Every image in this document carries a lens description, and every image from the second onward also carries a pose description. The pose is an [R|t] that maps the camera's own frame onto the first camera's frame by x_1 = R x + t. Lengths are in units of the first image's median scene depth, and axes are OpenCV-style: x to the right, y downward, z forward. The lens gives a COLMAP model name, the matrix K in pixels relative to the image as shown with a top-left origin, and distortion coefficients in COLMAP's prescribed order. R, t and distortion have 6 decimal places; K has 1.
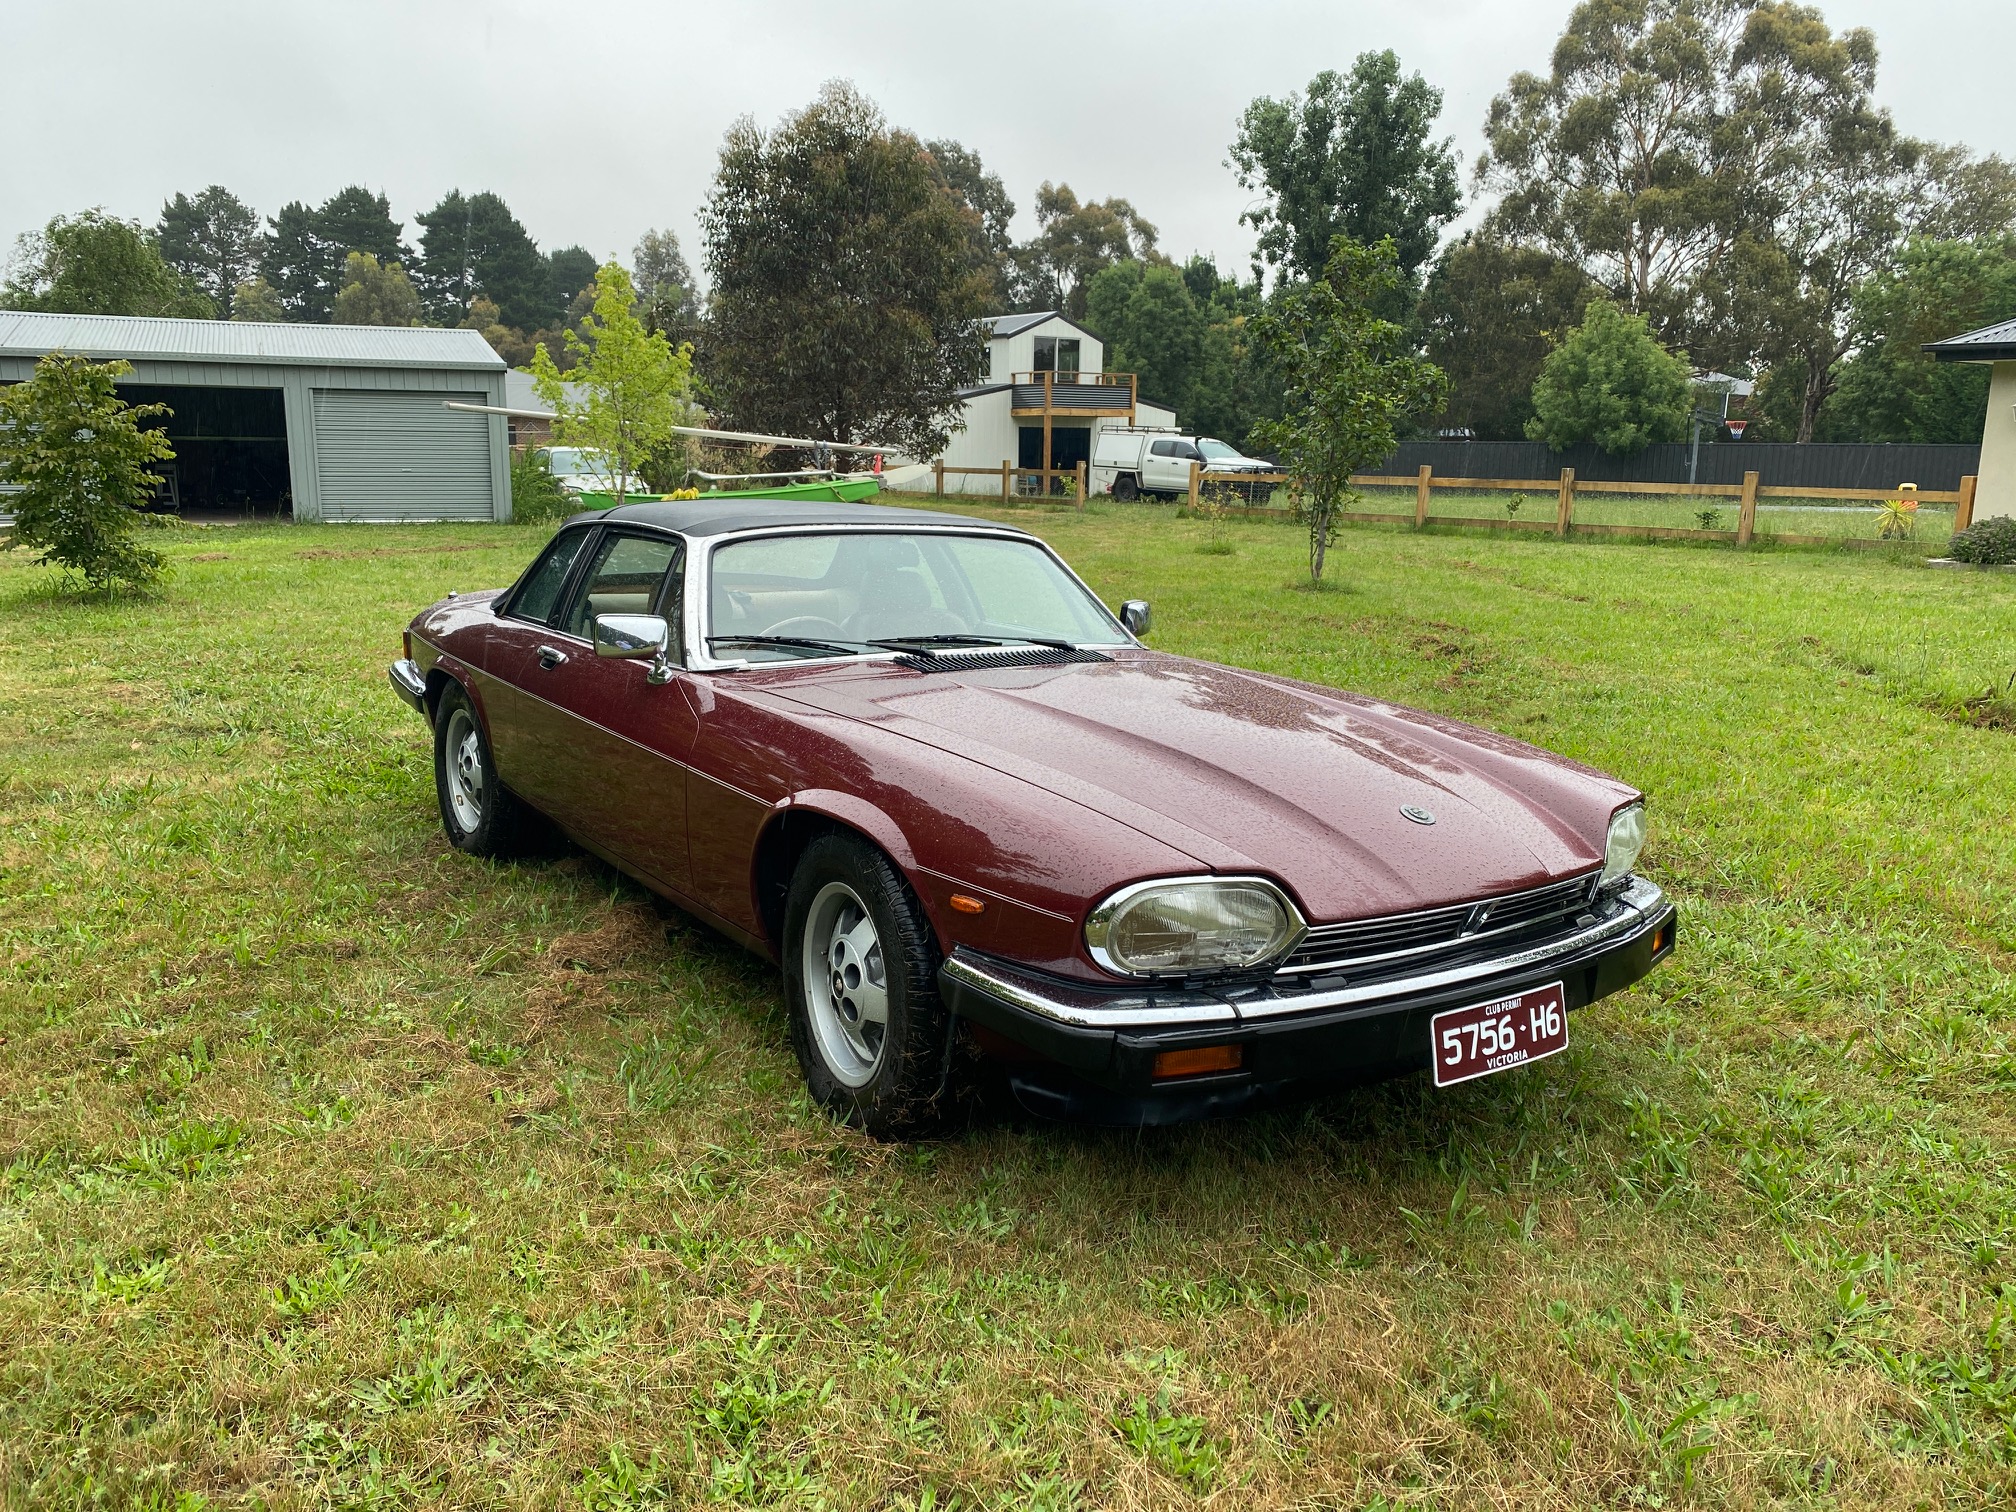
lens RADIAL K [[1552.4, 0, 1008.0], [0, 1552.4, 756.0], [0, 0, 1]] dist [0.023003, -0.008297]
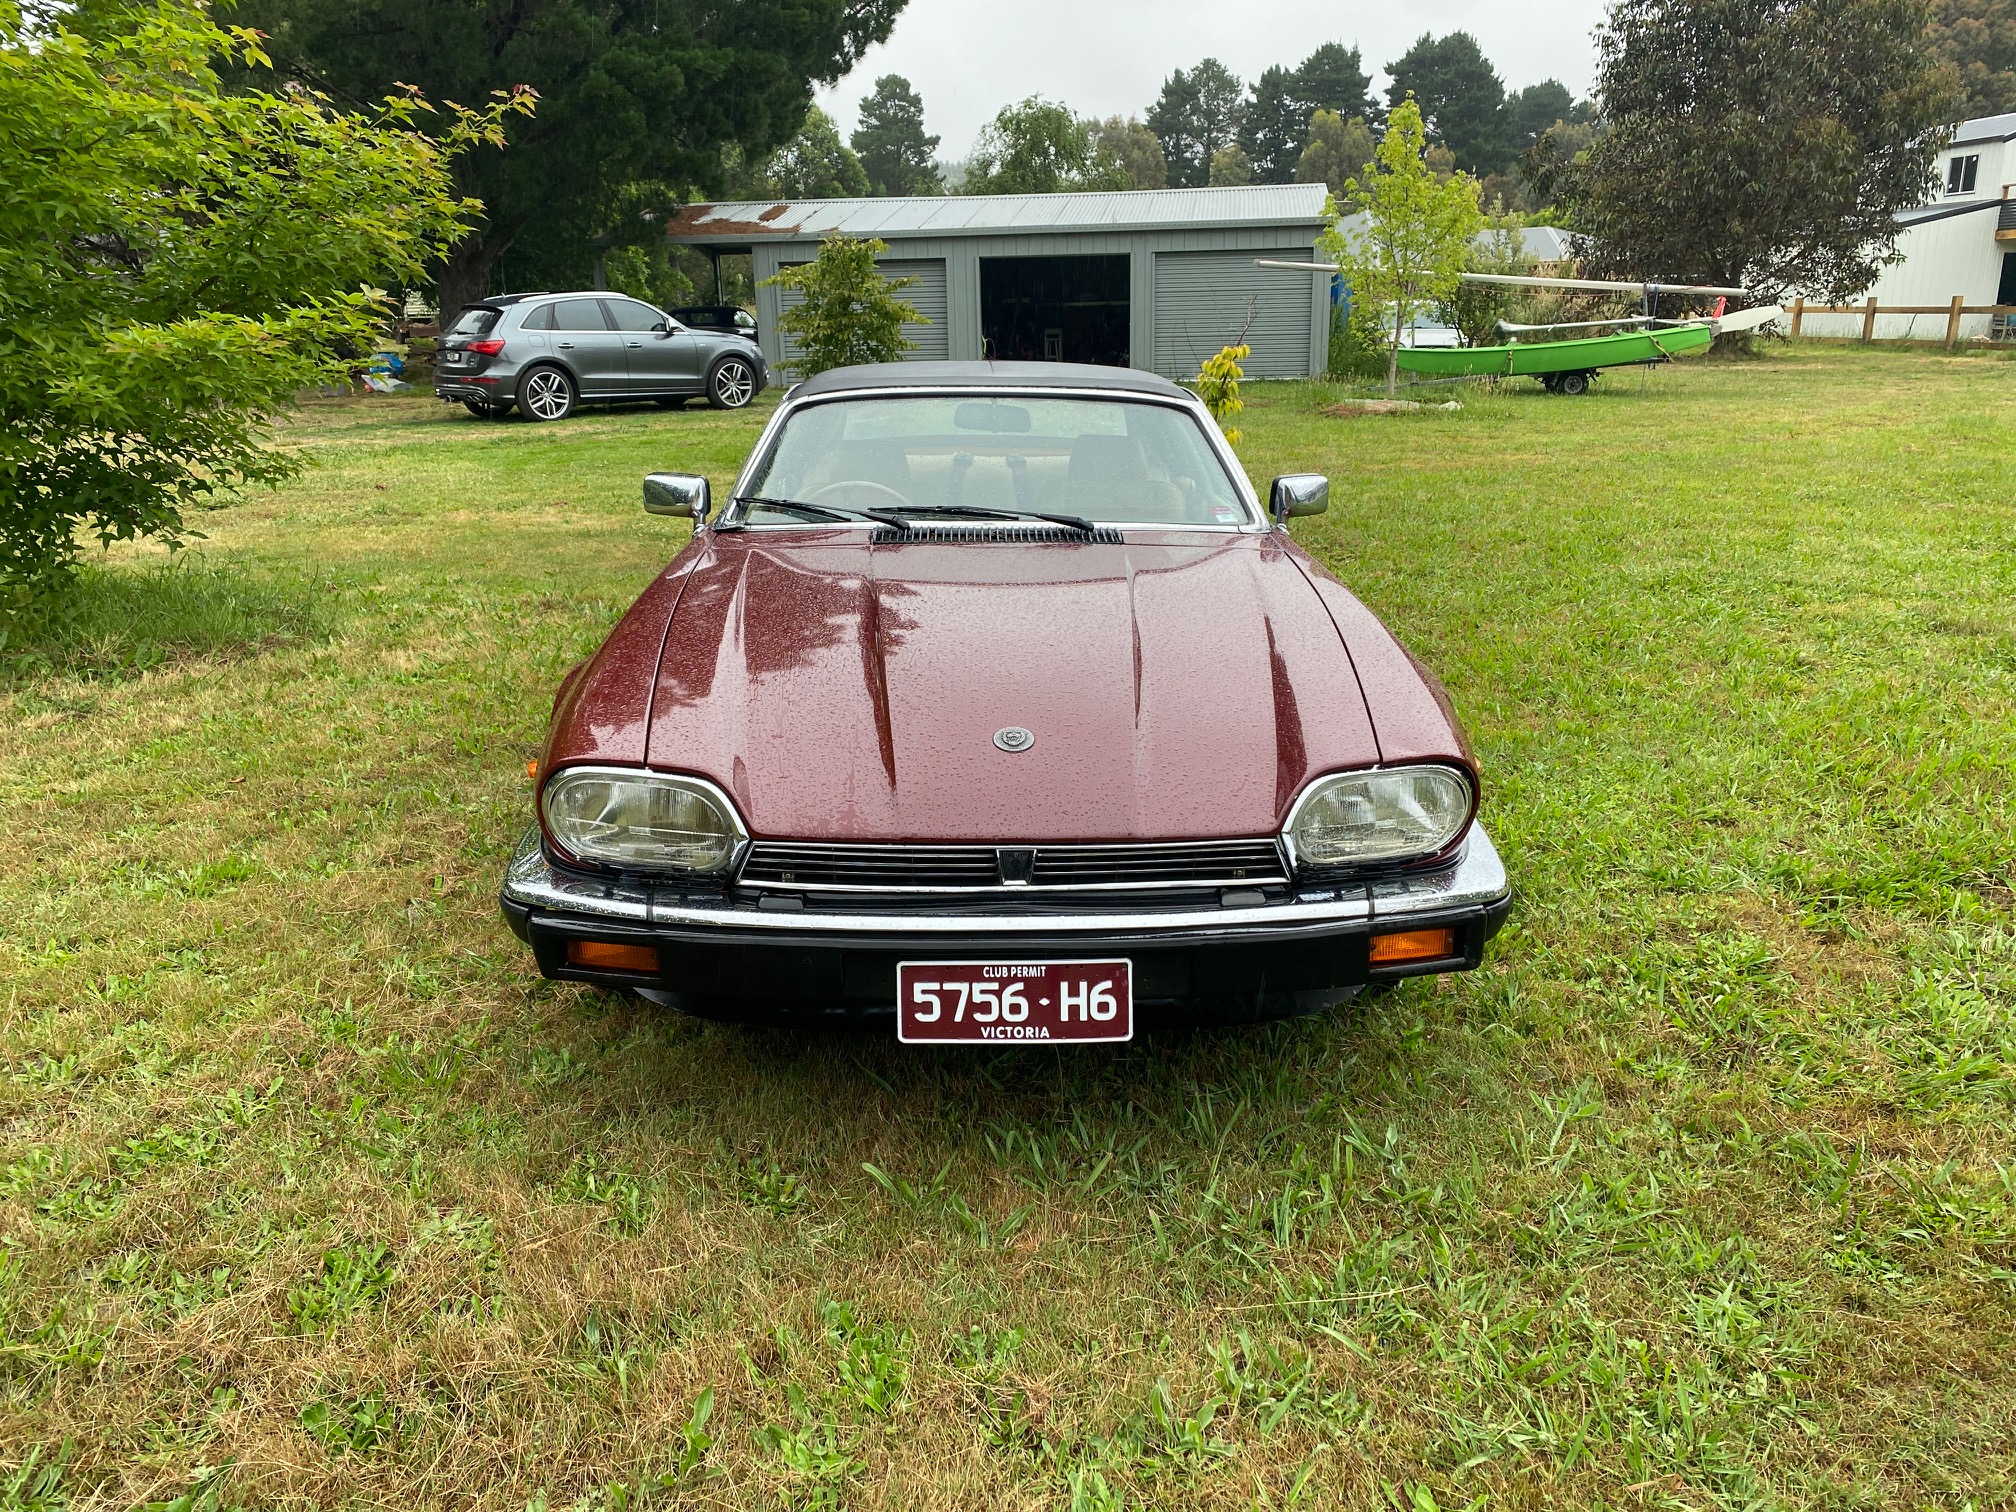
lens RADIAL K [[1552.4, 0, 1008.0], [0, 1552.4, 756.0], [0, 0, 1]] dist [0.023003, -0.008297]
pose [[0.834962, 0.127920, -0.535234, 0.083345], [-0.079193, 0.990415, 0.113167, -0.005748], [0.544580, -0.052104, 0.837089, 0.032140]]
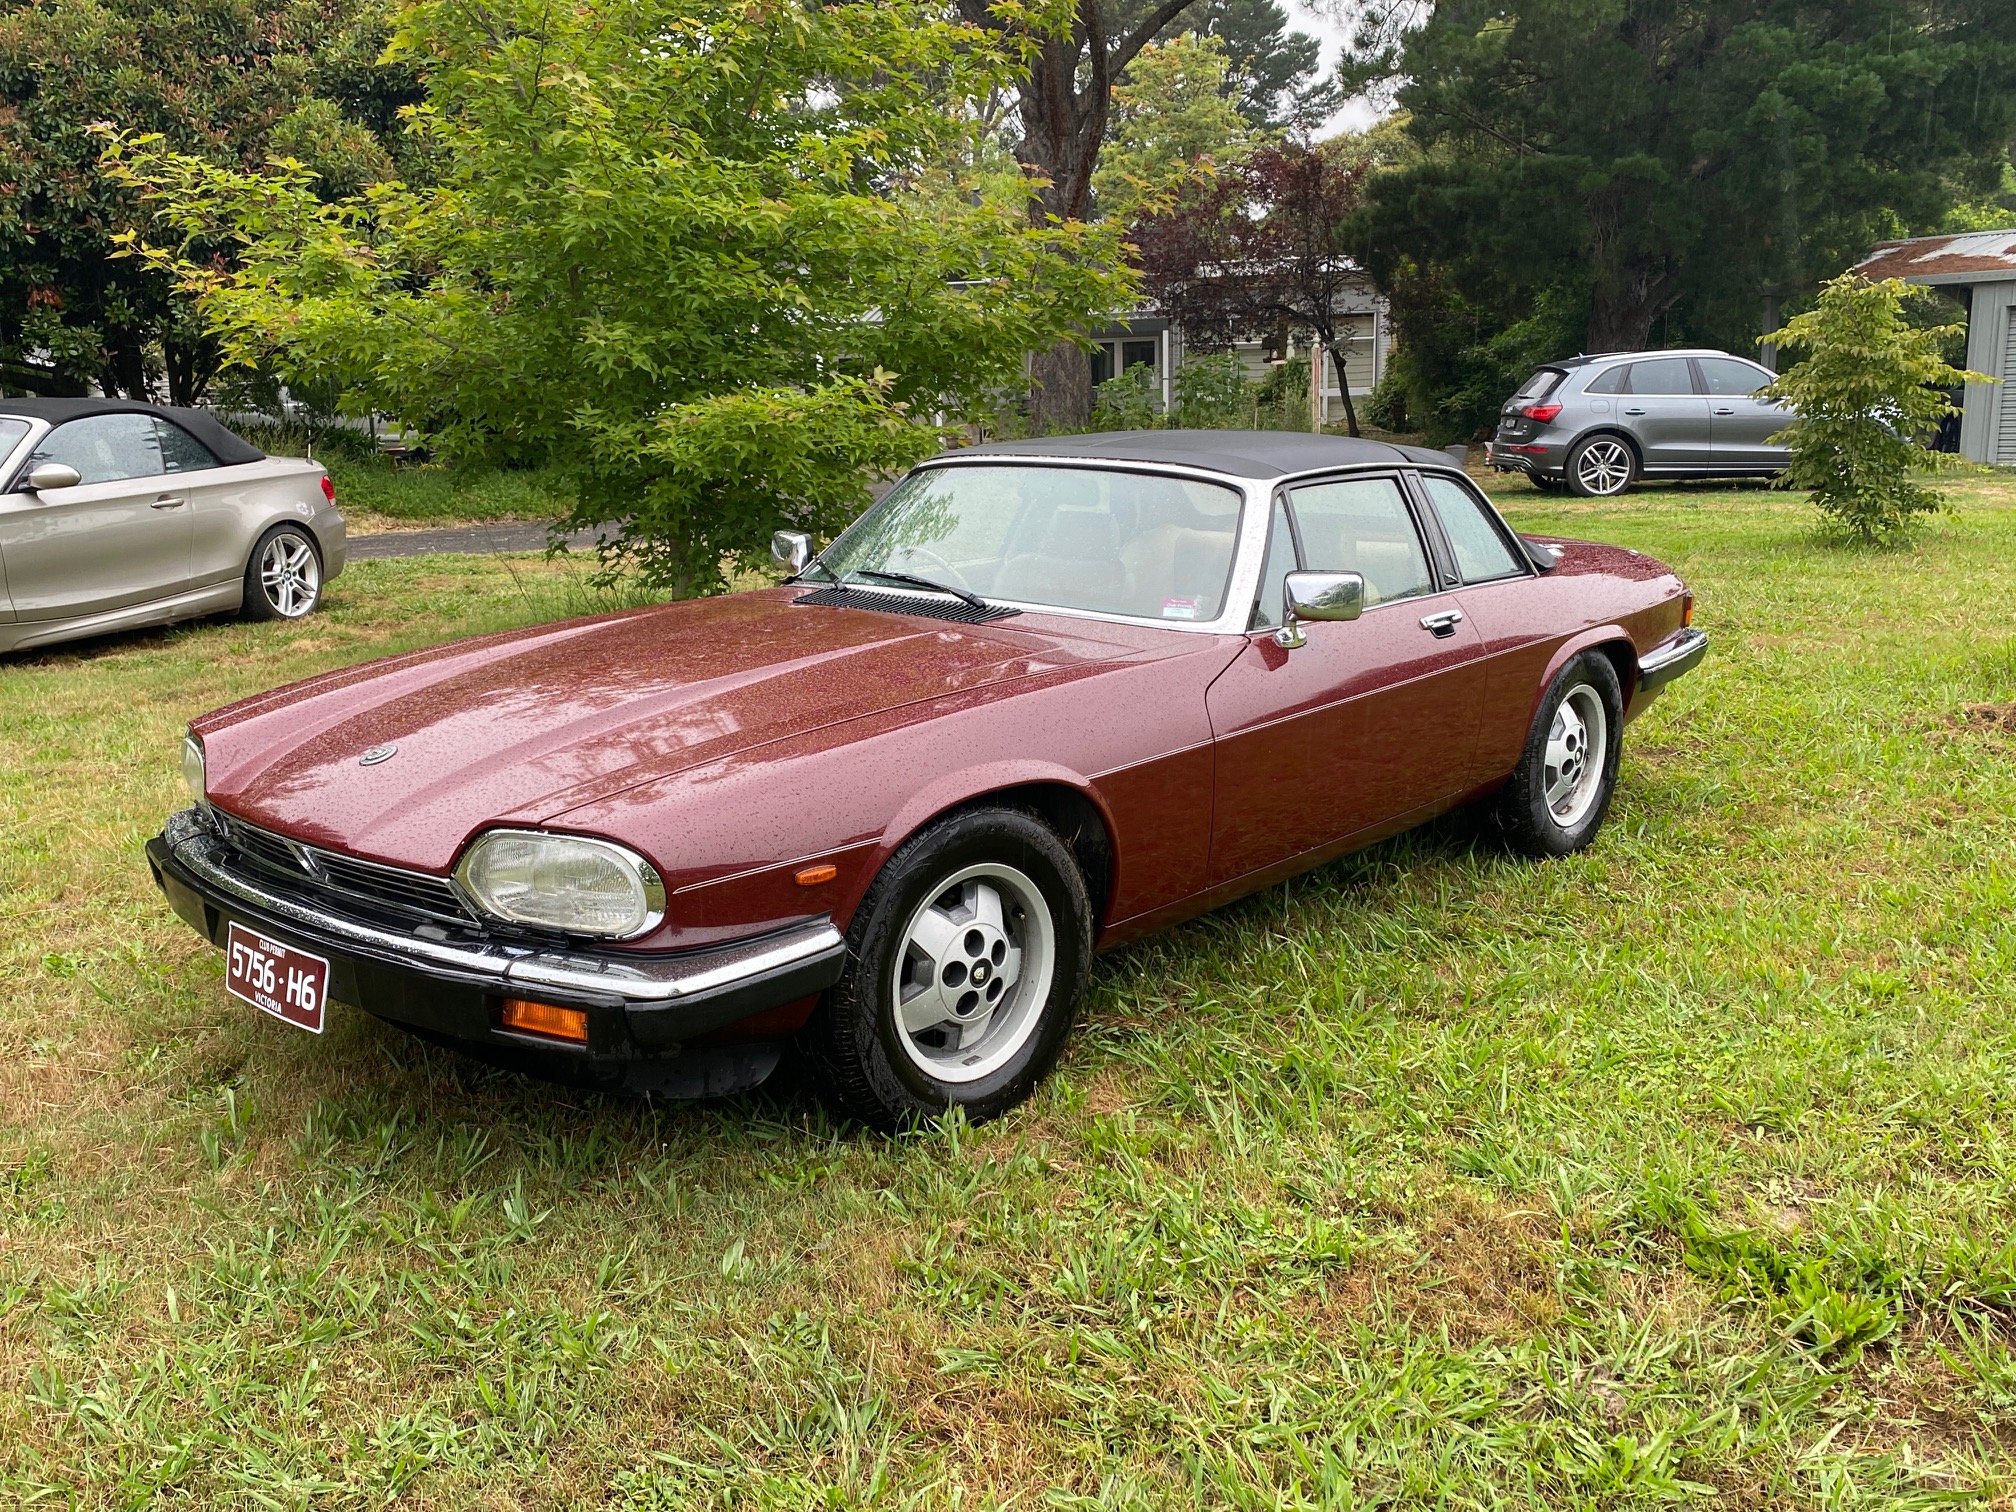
lens RADIAL K [[1818.5, 0, 1008.0], [0, 1818.5, 756.0], [0, 0, 1]] dist [0.009856, 0.012965]
pose [[0.247387, 0.172574, -0.953424, 0.164726], [-0.162363, 0.977480, 0.134799, -0.020291], [0.955216, 0.121453, 0.269835, 0.123146]]
